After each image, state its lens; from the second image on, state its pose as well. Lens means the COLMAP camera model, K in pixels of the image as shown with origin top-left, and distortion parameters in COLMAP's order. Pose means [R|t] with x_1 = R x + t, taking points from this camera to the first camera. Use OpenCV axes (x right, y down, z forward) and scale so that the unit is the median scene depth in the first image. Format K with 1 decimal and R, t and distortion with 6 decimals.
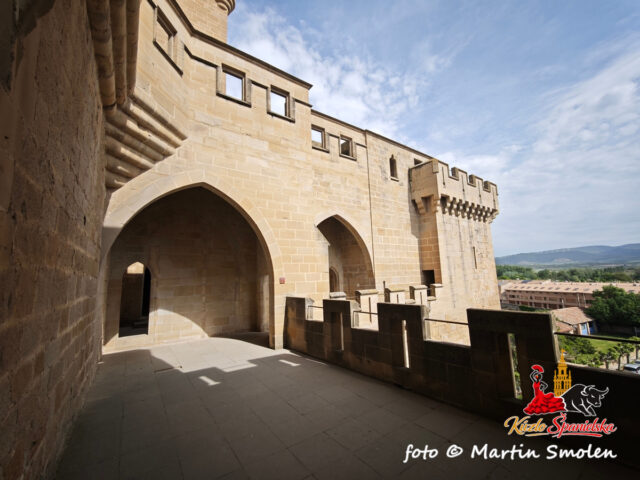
lens RADIAL K [[266.3, 0, 319.9], [0, 266.3, 240.2], [0, 0, 1]] dist [0.002201, 0.000651]
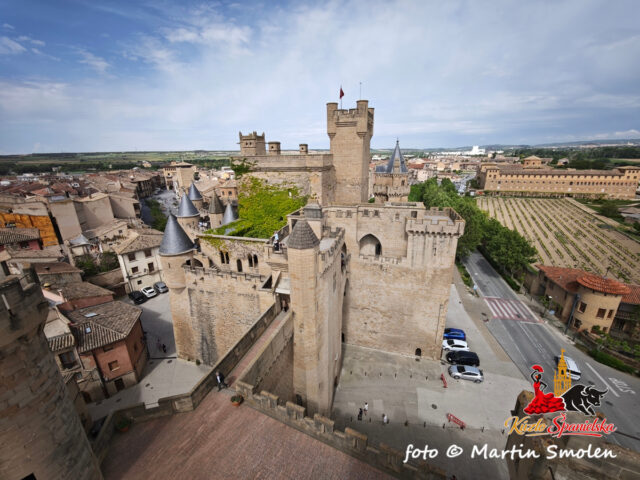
lens RADIAL K [[264.8, 0, 321.4], [0, 264.8, 238.7], [0, 0, 1]] dist [-0.008958, 0.001769]
pose [[0.584586, 0.262906, -0.767554, 2.157301], [0.104233, 0.913866, 0.392408, -1.327967], [0.804608, -0.309401, 0.506830, -1.239792]]
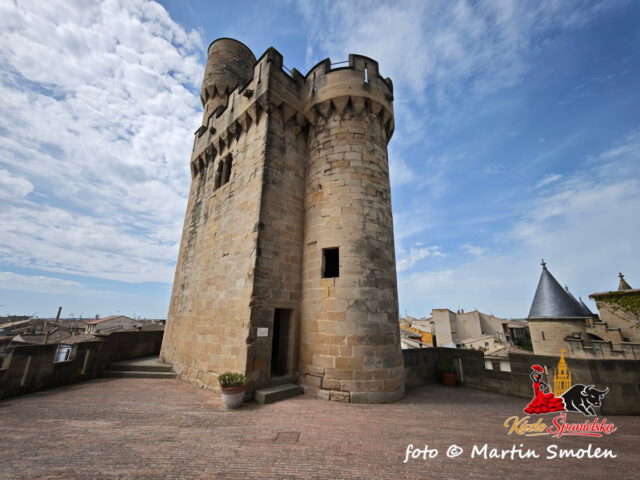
lens RADIAL K [[266.3, 0, 321.2], [0, 266.3, 241.3], [0, 0, 1]] dist [0.002201, 0.000651]
pose [[-0.534718, -0.224634, -0.814626, 1.792903], [0.113466, 0.936204, -0.332638, -0.295157], [0.837378, -0.270300, -0.475116, -1.467606]]
